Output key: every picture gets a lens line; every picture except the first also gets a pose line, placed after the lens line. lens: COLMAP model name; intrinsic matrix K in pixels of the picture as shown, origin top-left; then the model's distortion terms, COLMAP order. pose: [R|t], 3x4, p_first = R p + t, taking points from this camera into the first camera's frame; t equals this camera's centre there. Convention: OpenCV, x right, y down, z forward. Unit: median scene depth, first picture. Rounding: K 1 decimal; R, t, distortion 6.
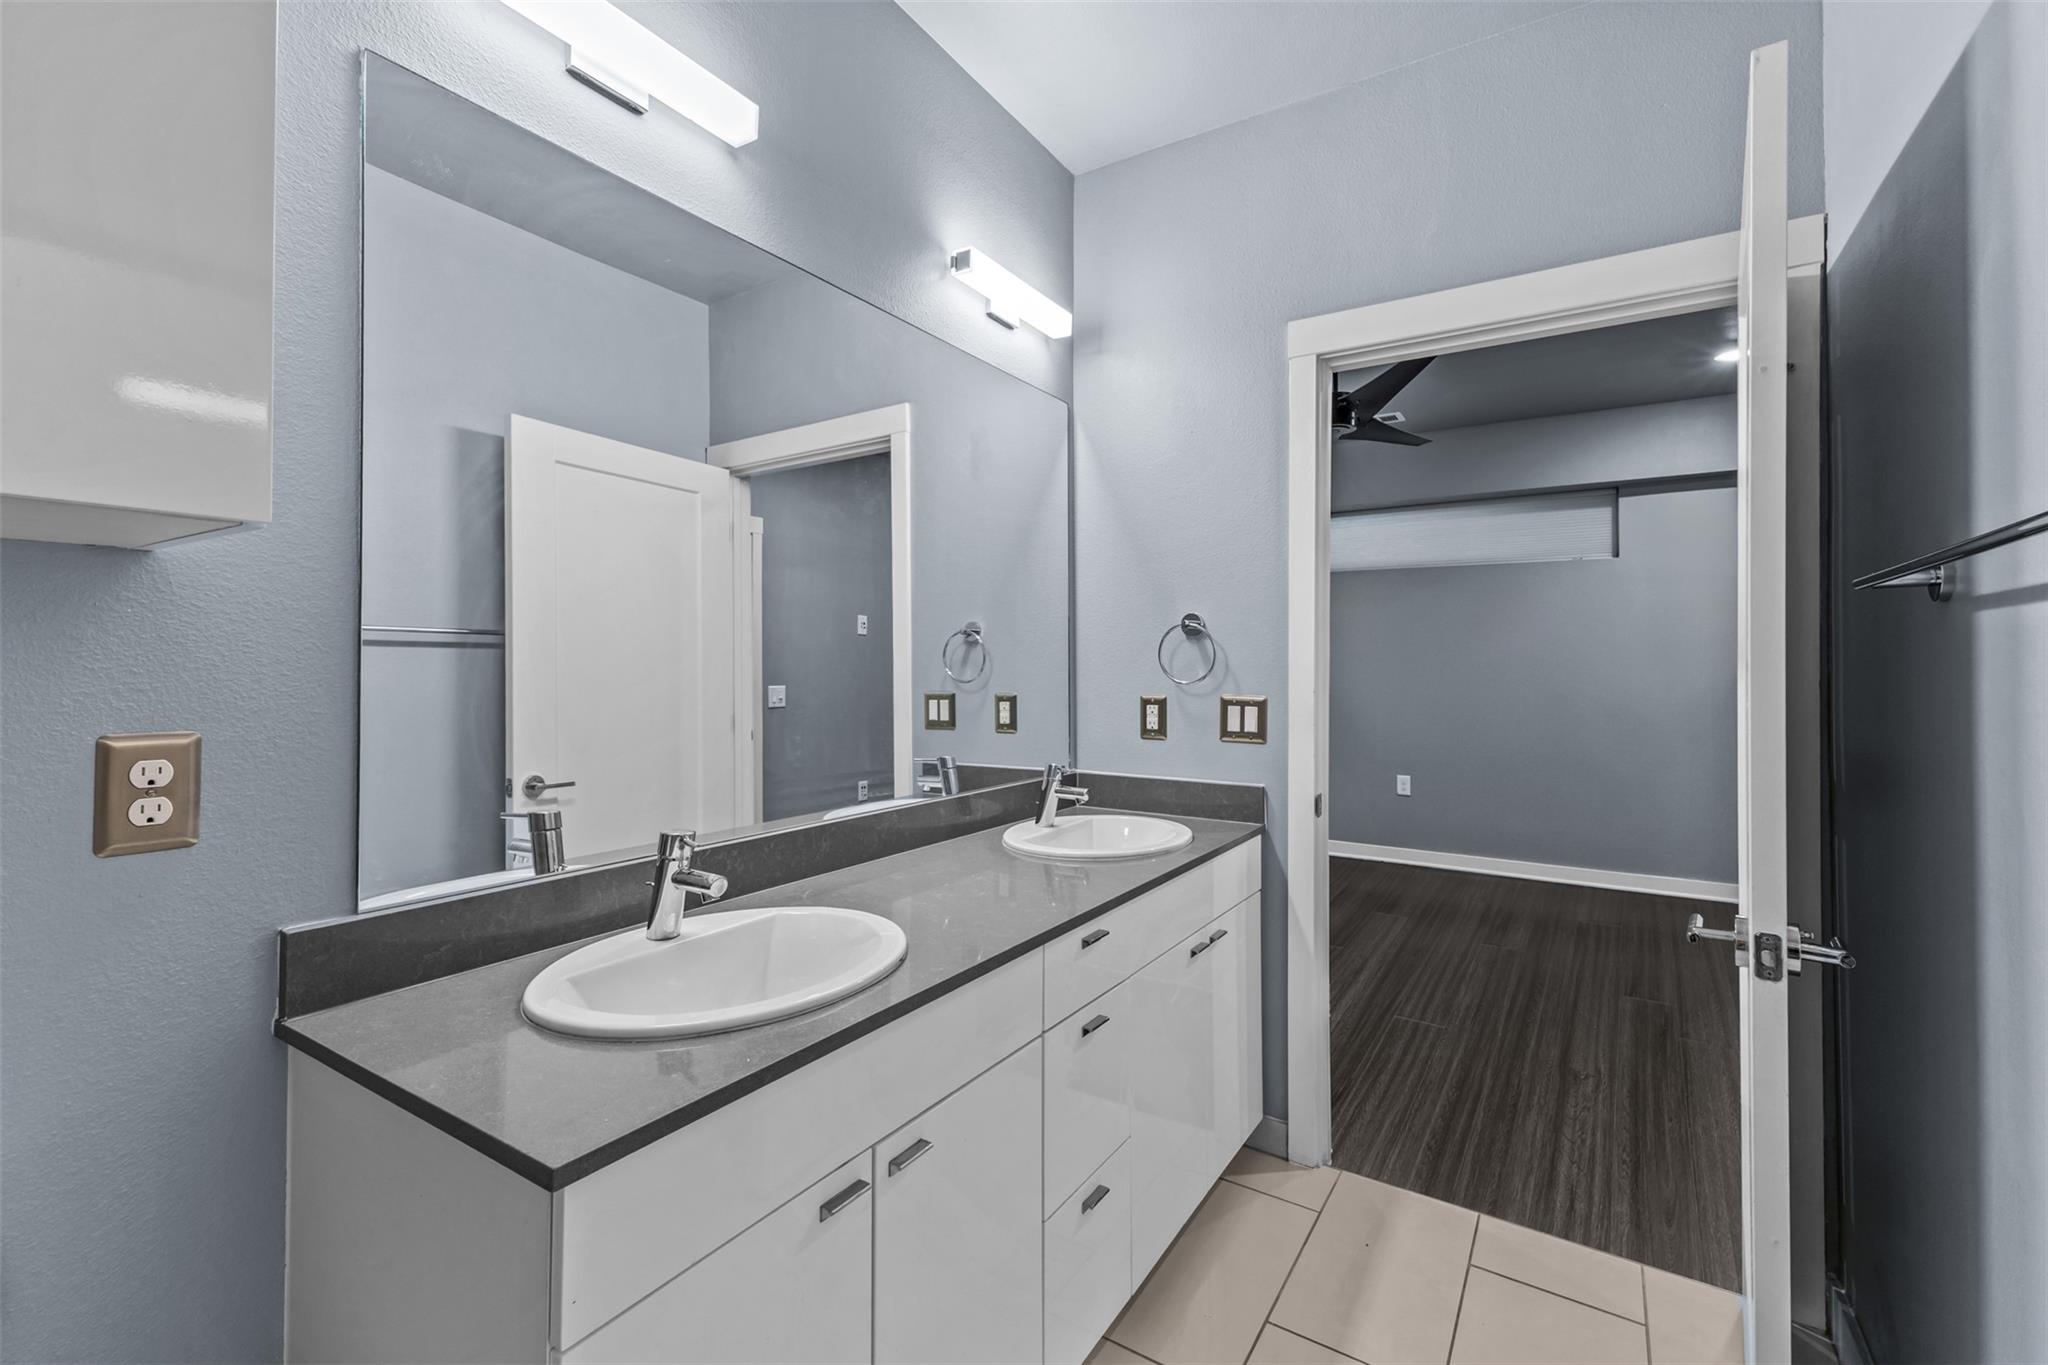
lens RADIAL K [[888.9, 0, 1031.4], [0, 888.9, 682.0], [0, 0, 1]] dist [0.006563, -0.000026]
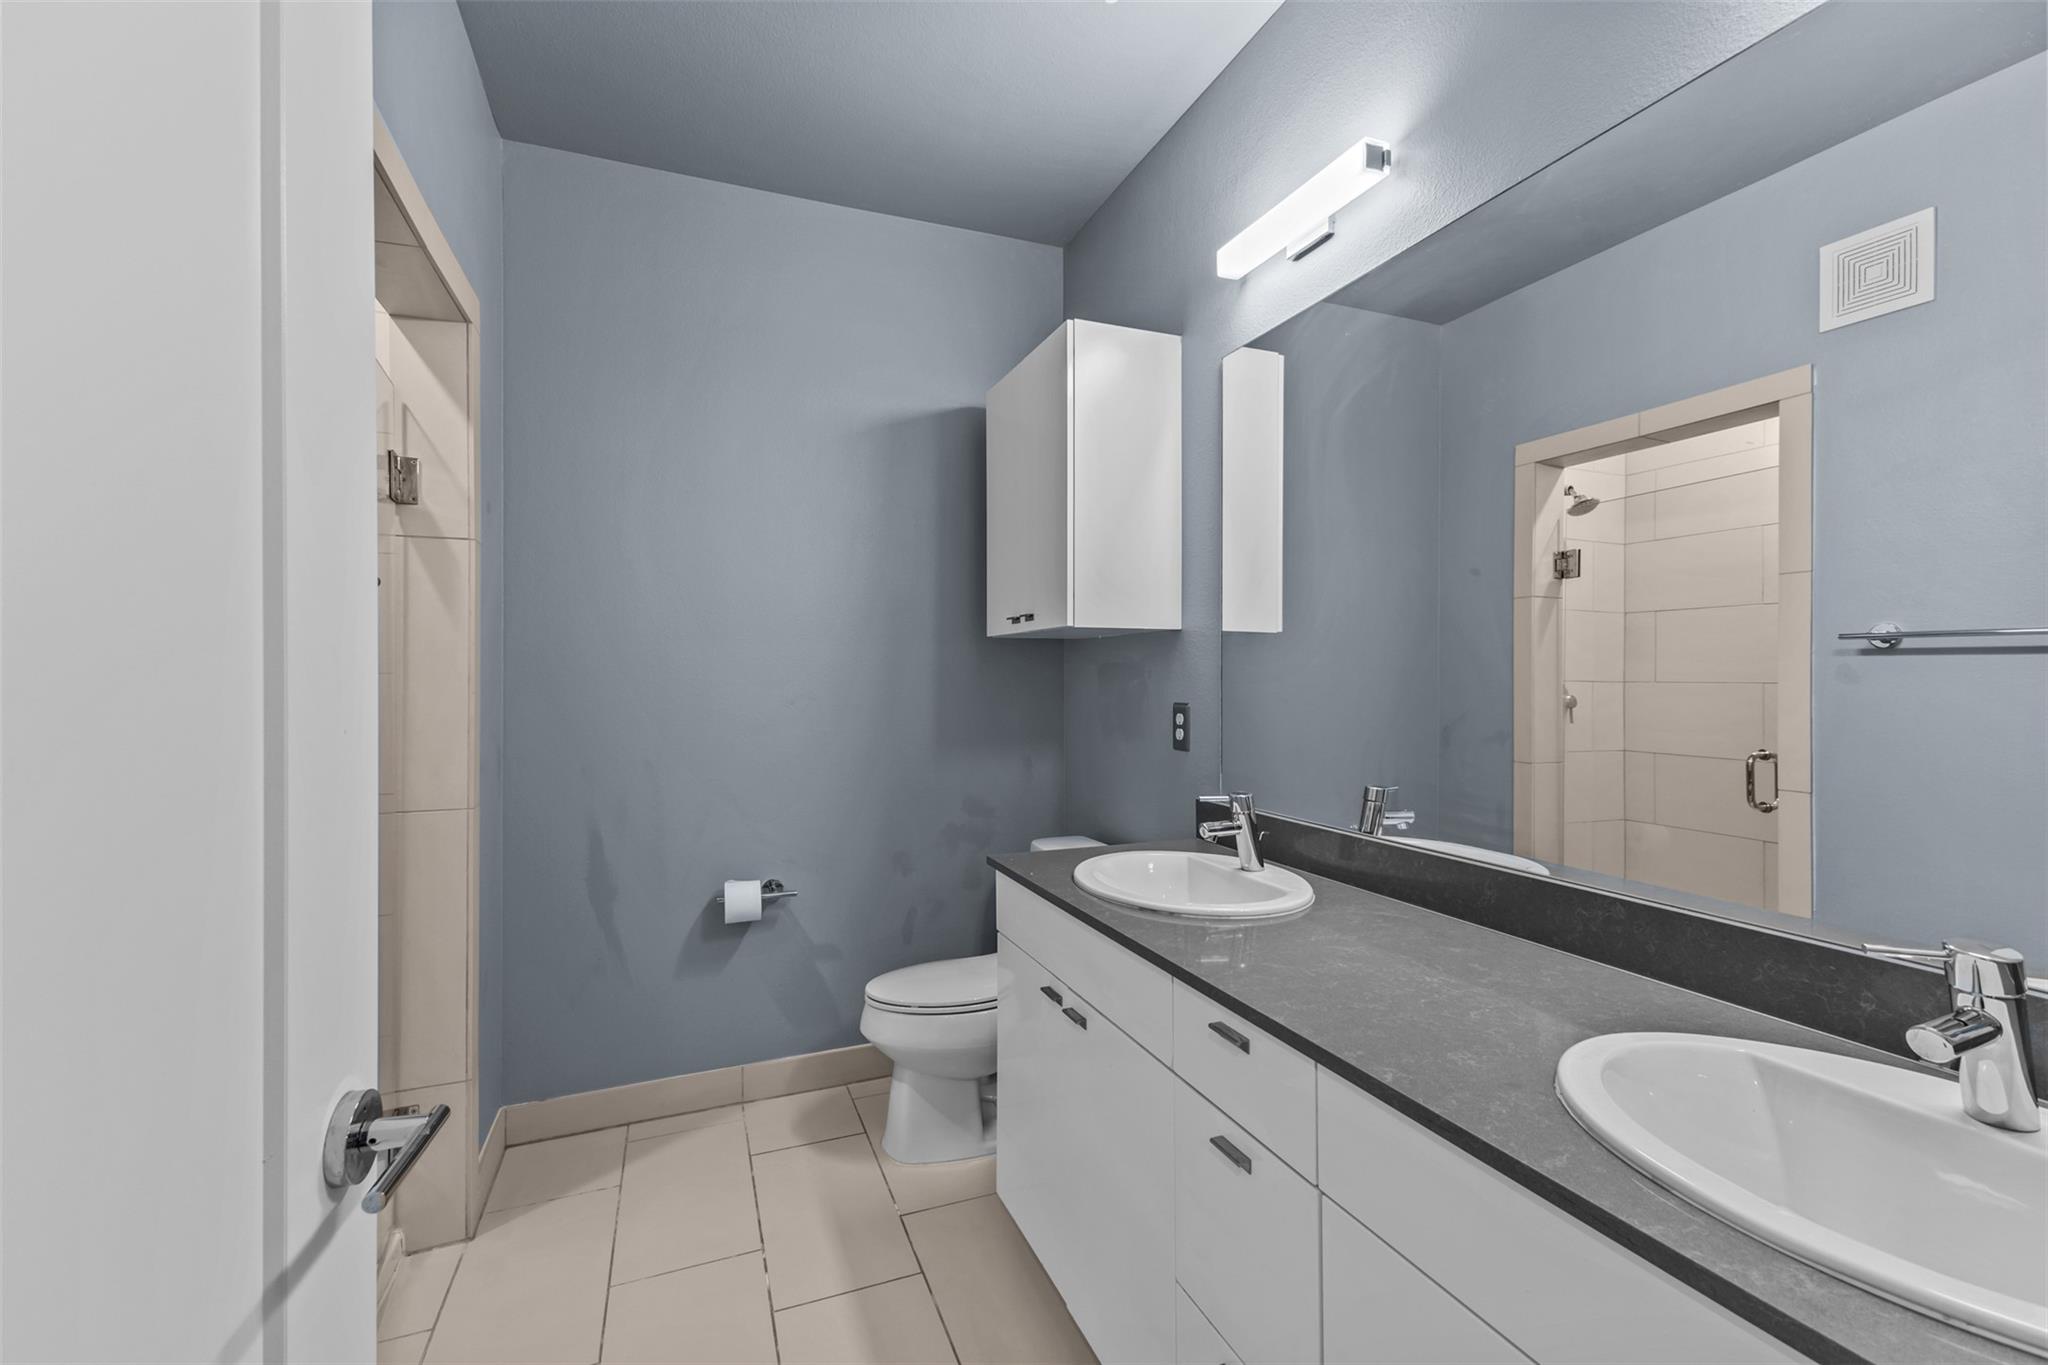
lens RADIAL K [[888.9, 0, 1031.4], [0, 888.9, 682.0], [0, 0, 1]] dist [0.006563, -0.000026]
pose [[-0.585374, 0.010944, -0.810690, 0.862805], [0.005198, 0.999939, 0.009745, -0.022423], [0.810747, 0.001490, -0.585395, 1.442012]]
